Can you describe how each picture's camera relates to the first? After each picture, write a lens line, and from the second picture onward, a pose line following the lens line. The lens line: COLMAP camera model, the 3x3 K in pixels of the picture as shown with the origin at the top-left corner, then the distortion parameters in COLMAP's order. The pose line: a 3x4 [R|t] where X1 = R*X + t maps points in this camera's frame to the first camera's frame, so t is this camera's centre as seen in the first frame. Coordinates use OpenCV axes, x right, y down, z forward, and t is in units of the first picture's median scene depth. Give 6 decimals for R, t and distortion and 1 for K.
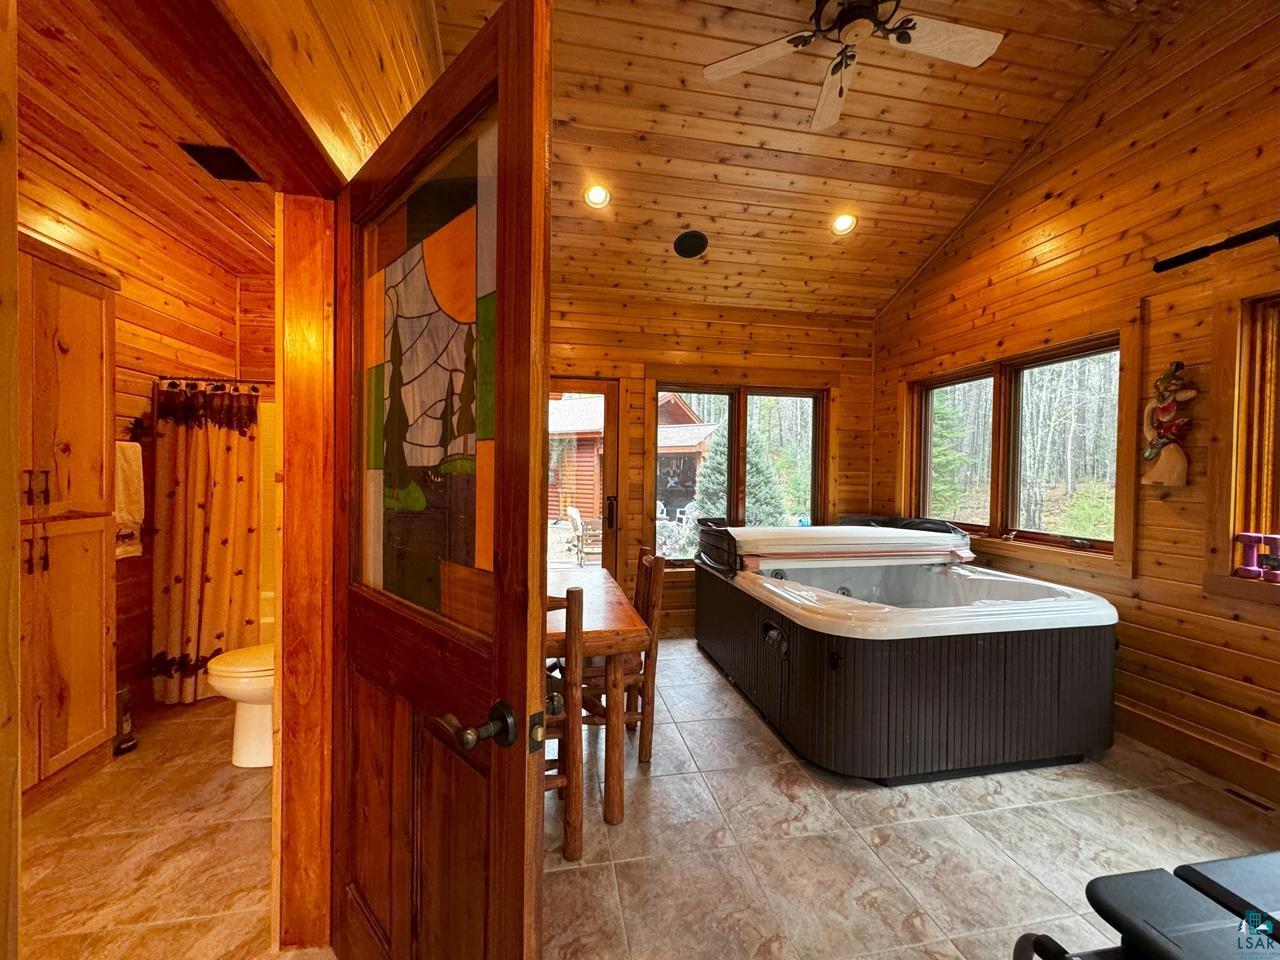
lens RADIAL K [[507.9, 0, 640.7], [0, 507.9, 475.9], [0, 0, 1]] dist [-0.005179, 0.001682]
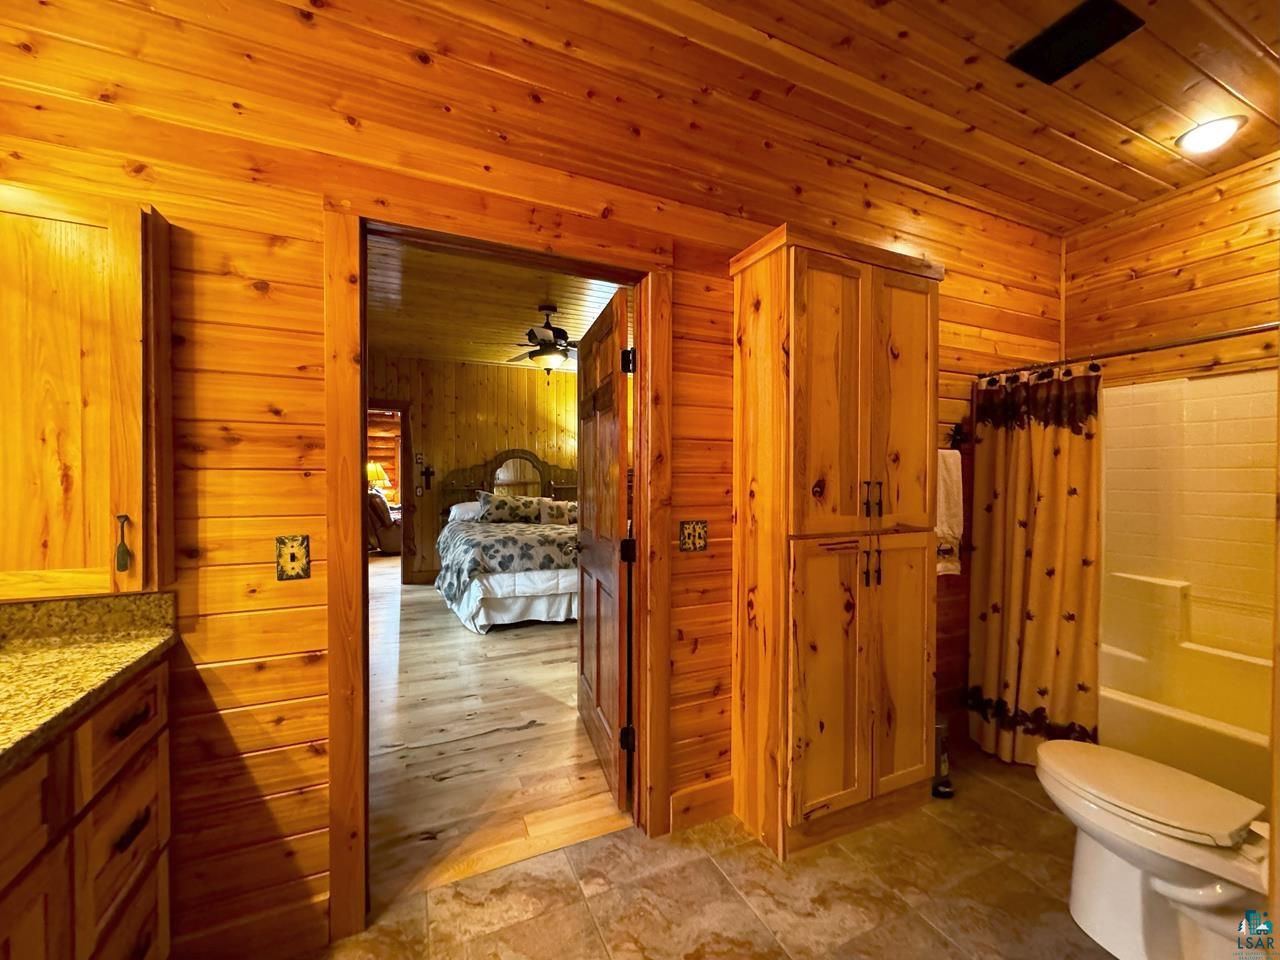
lens RADIAL K [[507.9, 0, 638.4], [0, 507.9, 479.1], [0, 0, 1]] dist [-0.005179, 0.001682]
pose [[0.230072, 0.004375, -0.973164, -0.225315], [-0.008435, 0.999961, 0.002502, -0.009837], [0.973137, 0.007633, 0.230100, 0.219070]]
